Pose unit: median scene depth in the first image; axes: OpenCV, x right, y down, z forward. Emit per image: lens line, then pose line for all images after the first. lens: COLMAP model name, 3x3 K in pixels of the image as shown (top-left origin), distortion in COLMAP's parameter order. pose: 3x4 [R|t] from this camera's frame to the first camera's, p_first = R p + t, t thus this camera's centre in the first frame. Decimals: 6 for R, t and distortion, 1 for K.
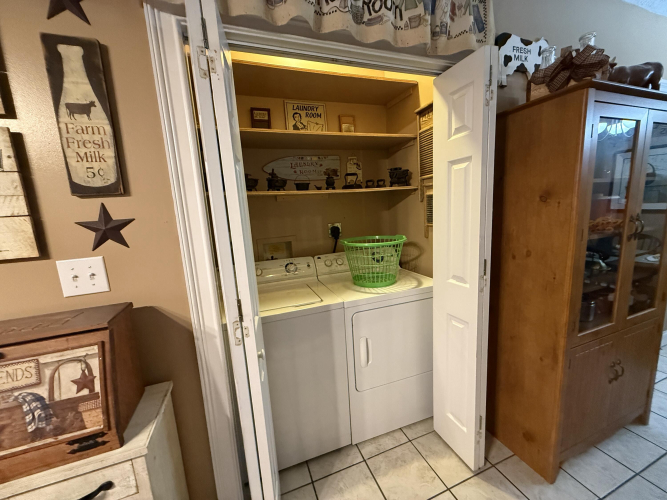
lens RADIAL K [[264.8, 0, 331.6], [0, 264.8, 252.2], [0, 0, 1]] dist [0.001554, -0.000646]
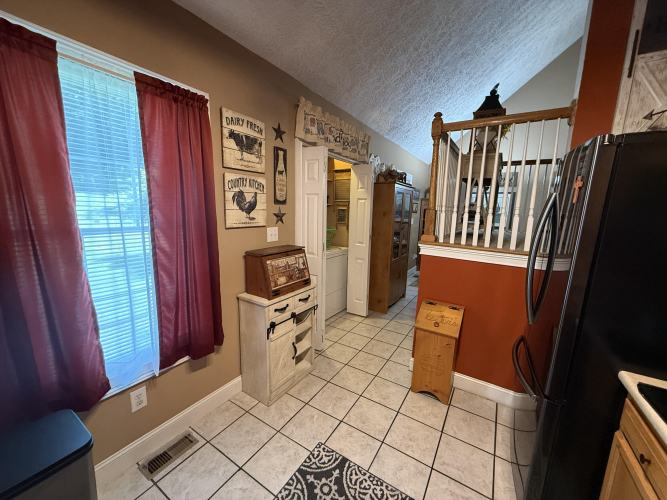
lens RADIAL K [[264.8, 0, 334.2], [0, 264.8, 252.7], [0, 0, 1]] dist [0.001554, -0.000646]
pose [[0.788216, -0.022797, 0.614976, -2.019554], [0.025236, 0.999670, 0.004713, 0.266561], [-0.614881, 0.011805, 0.788532, -1.370422]]
